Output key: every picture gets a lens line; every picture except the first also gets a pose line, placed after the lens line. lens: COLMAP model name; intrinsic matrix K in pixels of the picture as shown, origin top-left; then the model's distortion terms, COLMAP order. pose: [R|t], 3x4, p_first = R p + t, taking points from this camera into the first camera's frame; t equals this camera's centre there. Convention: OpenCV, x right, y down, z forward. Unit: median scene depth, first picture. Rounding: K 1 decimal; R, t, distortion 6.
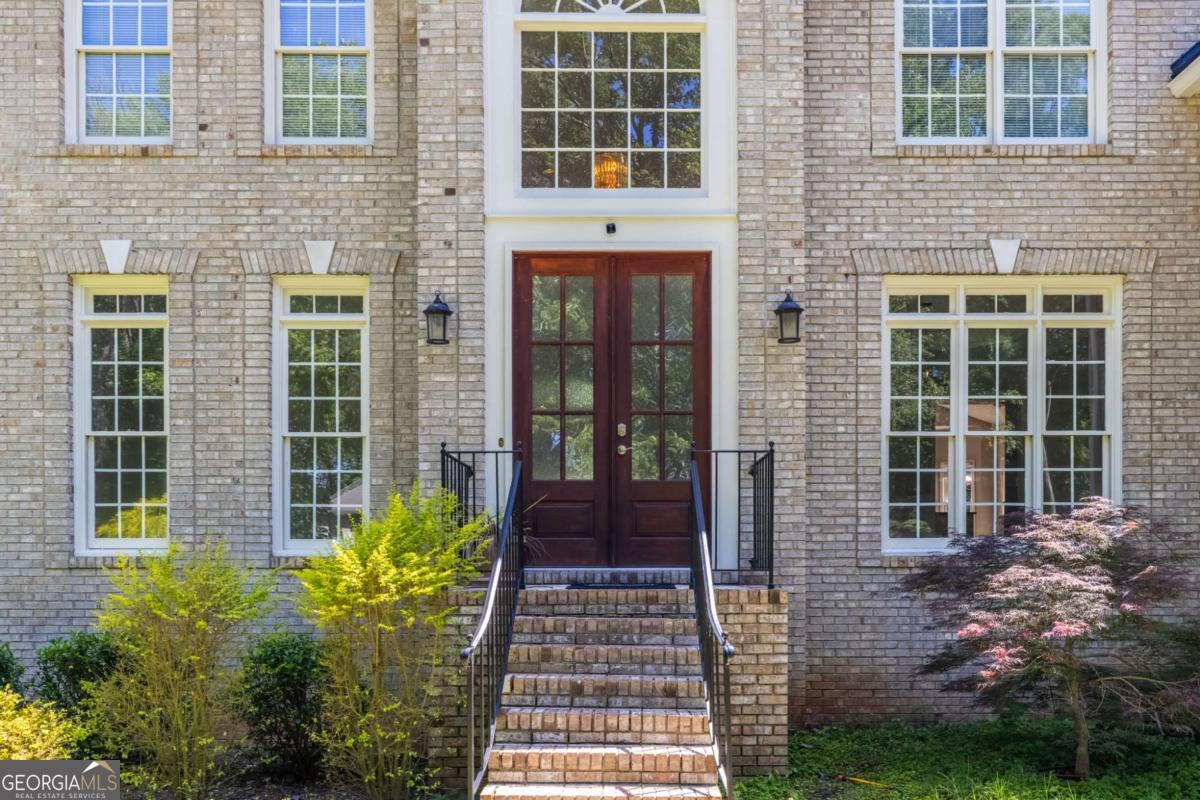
lens RADIAL K [[1012.4, 0, 599.5], [0, 1012.4, 551.4], [0, 0, 1]] dist [-0.003360, 0.009702]
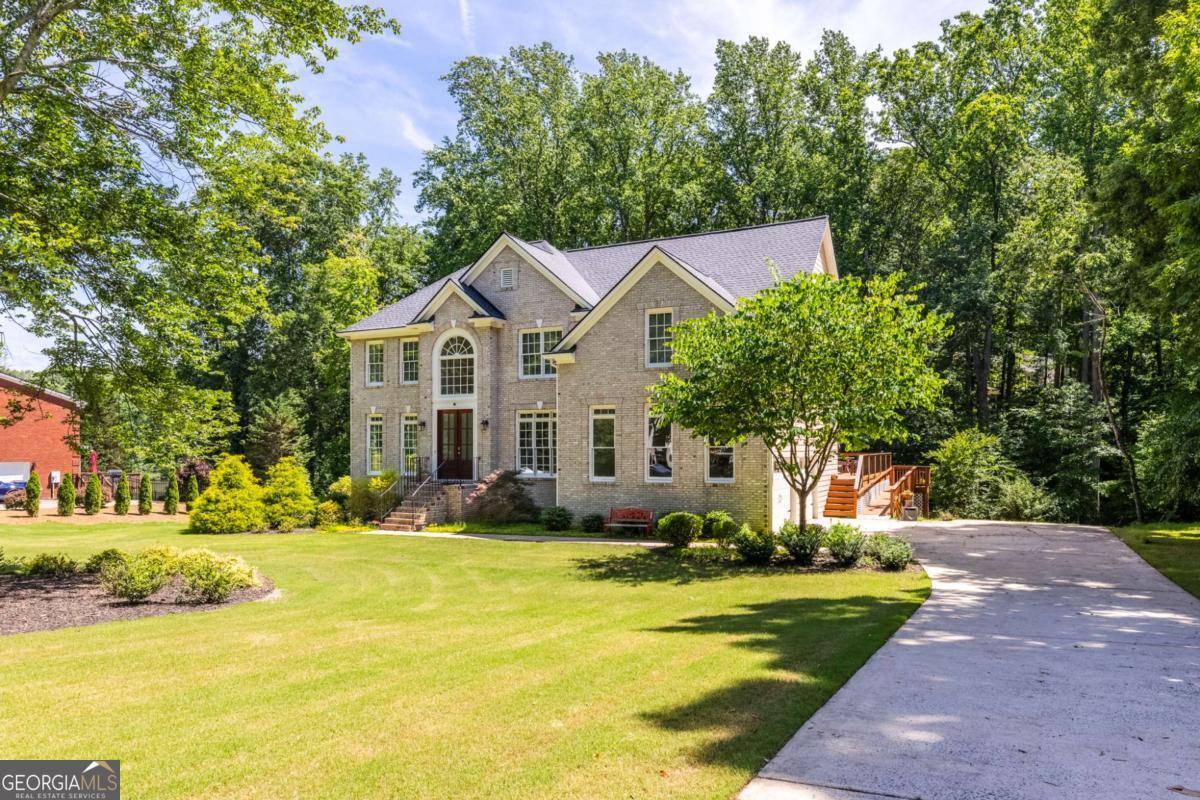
lens RADIAL K [[826.2, 0, 600.0], [0, 826.2, 400.0], [0, 0, 1]] dist [0.003693, 0.000456]
pose [[0.895987, -0.026628, -0.443280, 2.119573], [0.009898, 0.999150, -0.040013, -0.175535], [0.443969, 0.031463, 0.895490, -1.916723]]
